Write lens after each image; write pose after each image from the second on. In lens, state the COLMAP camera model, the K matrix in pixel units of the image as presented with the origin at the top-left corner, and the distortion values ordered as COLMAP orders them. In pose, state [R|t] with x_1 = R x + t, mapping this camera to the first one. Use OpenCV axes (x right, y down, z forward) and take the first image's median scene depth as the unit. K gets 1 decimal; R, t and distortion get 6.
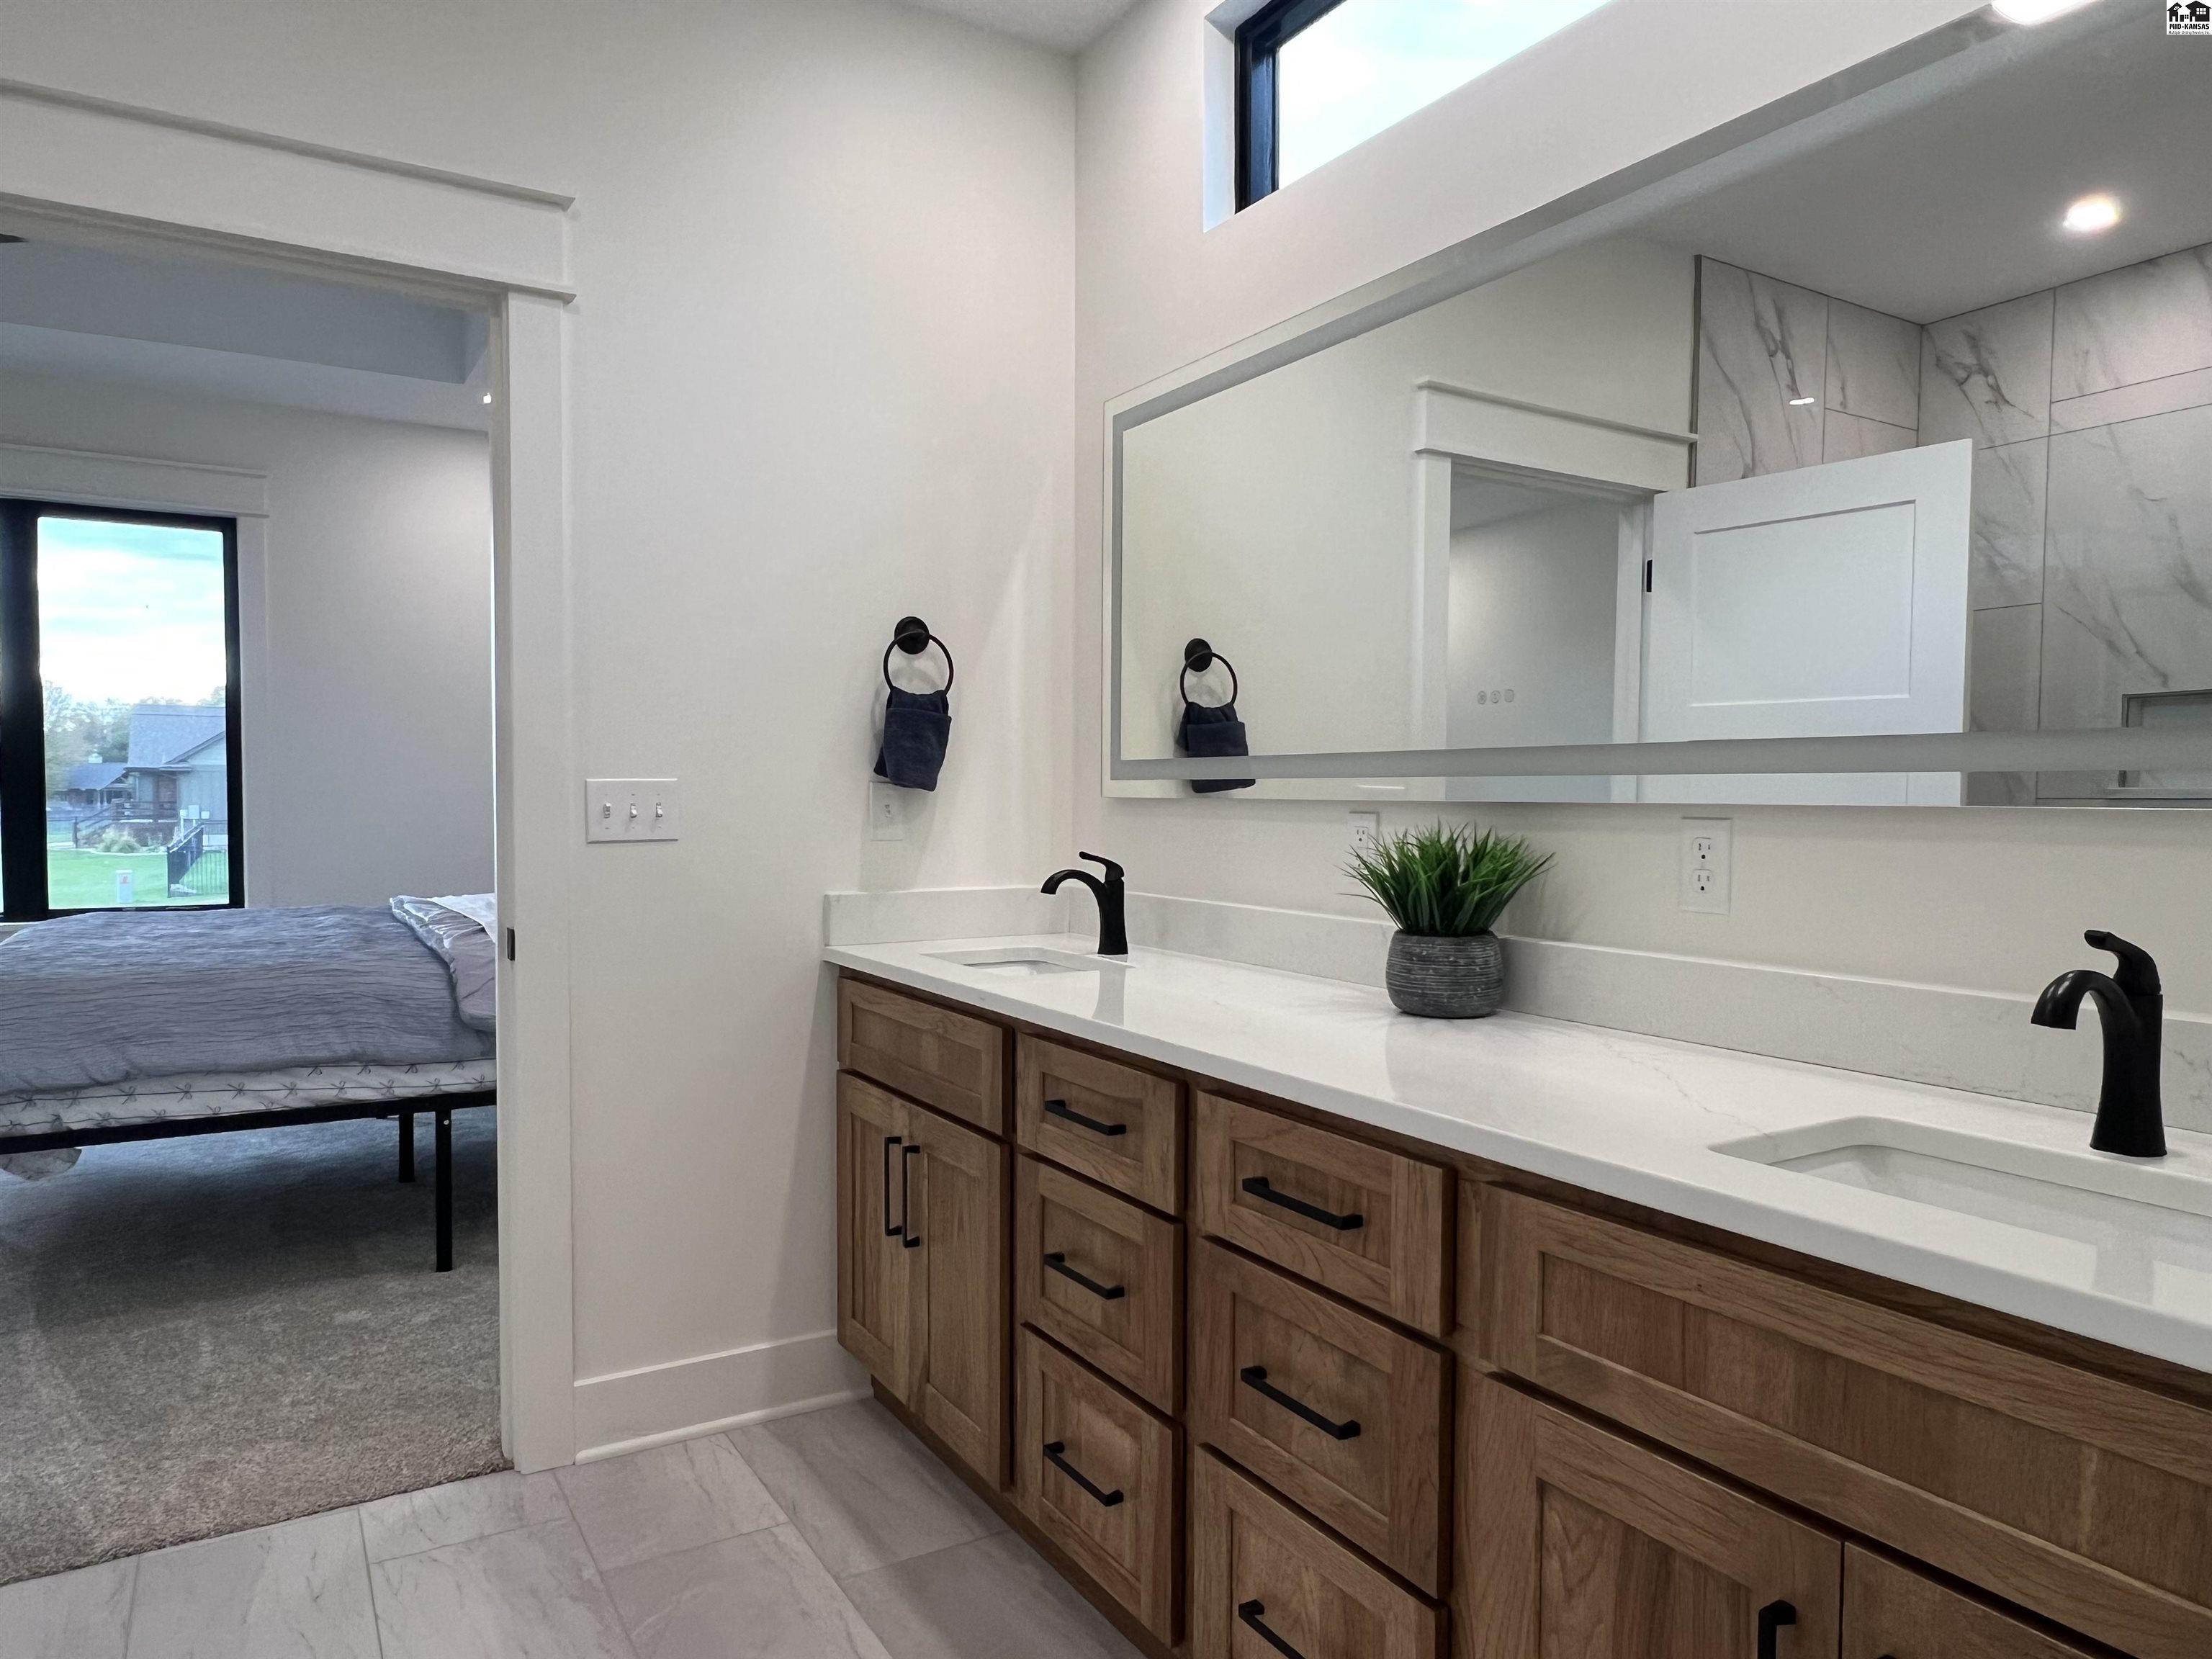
lens RADIAL K [[1417.0, 0, 1096.1], [0, 1417.0, 843.8], [0, 0, 1]] dist [0.004034, -0.005674]
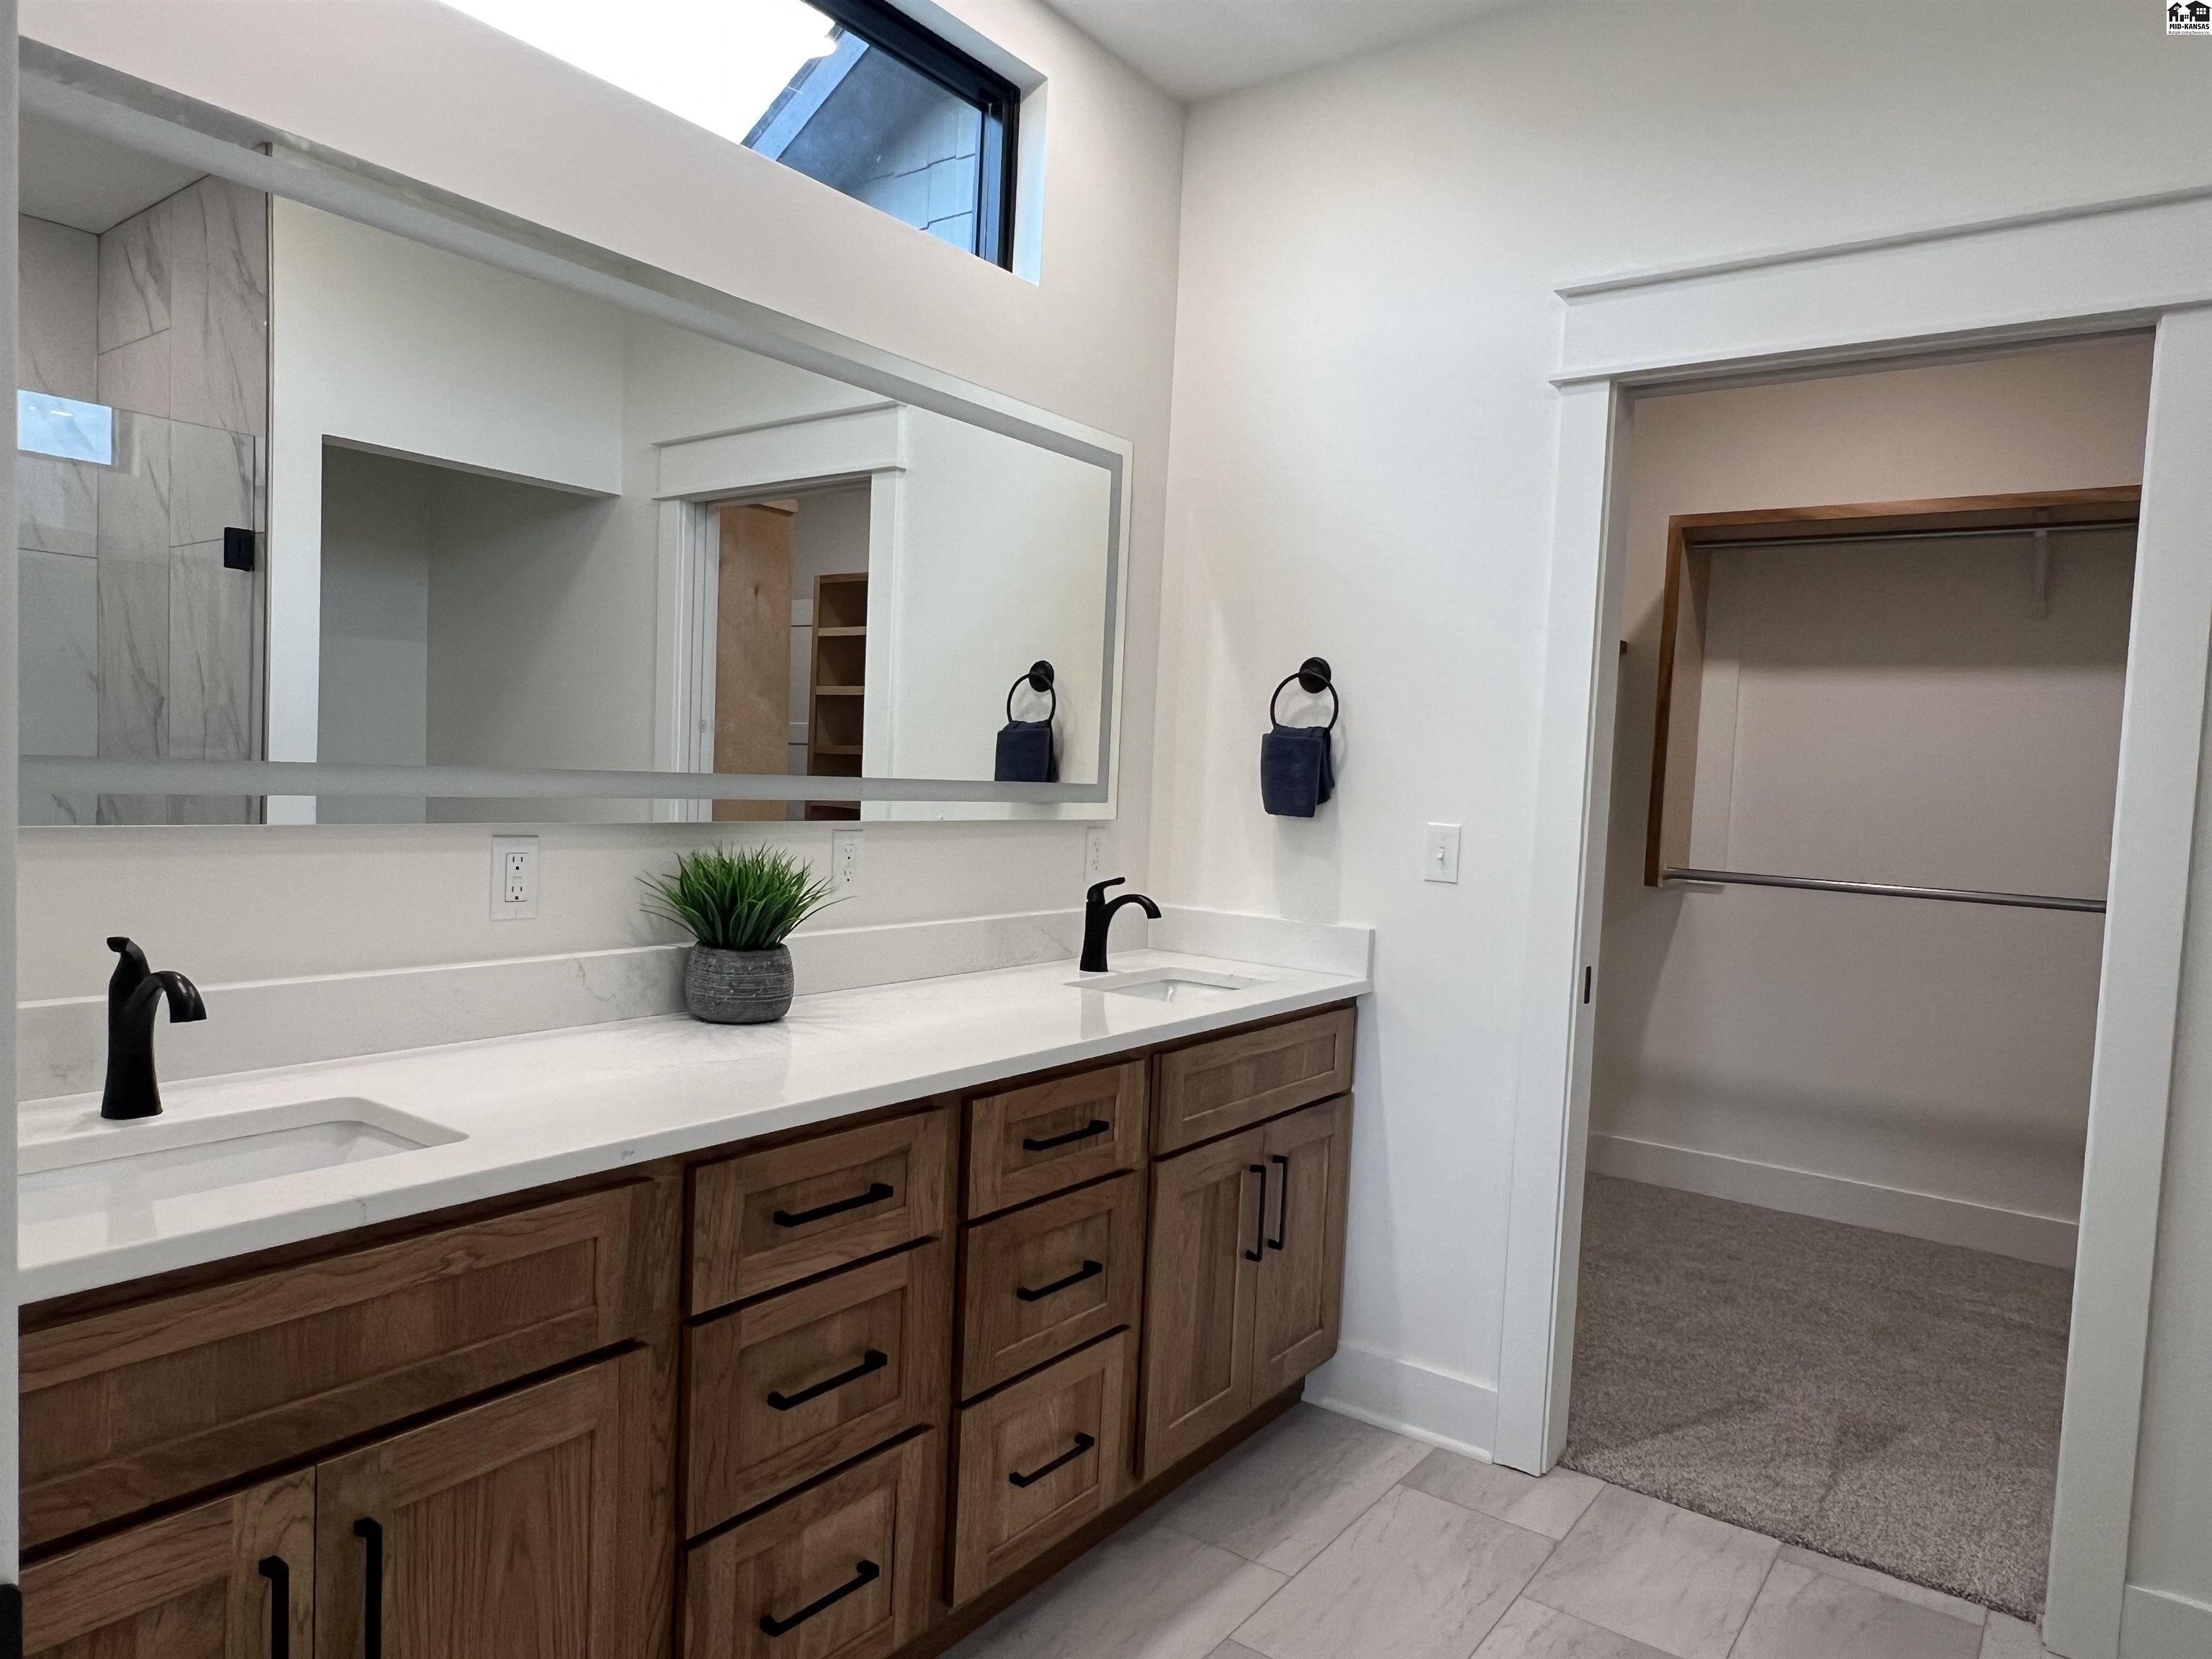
lens RADIAL K [[1417.0, 0, 1096.1], [0, 1417.0, 843.8], [0, 0, 1]] dist [0.004034, -0.005674]
pose [[-0.378348, -0.059851, 0.923726, -0.944988], [0.002338, 0.997843, 0.065611, -0.101474], [-0.925660, 0.026984, -0.377392, 1.248018]]
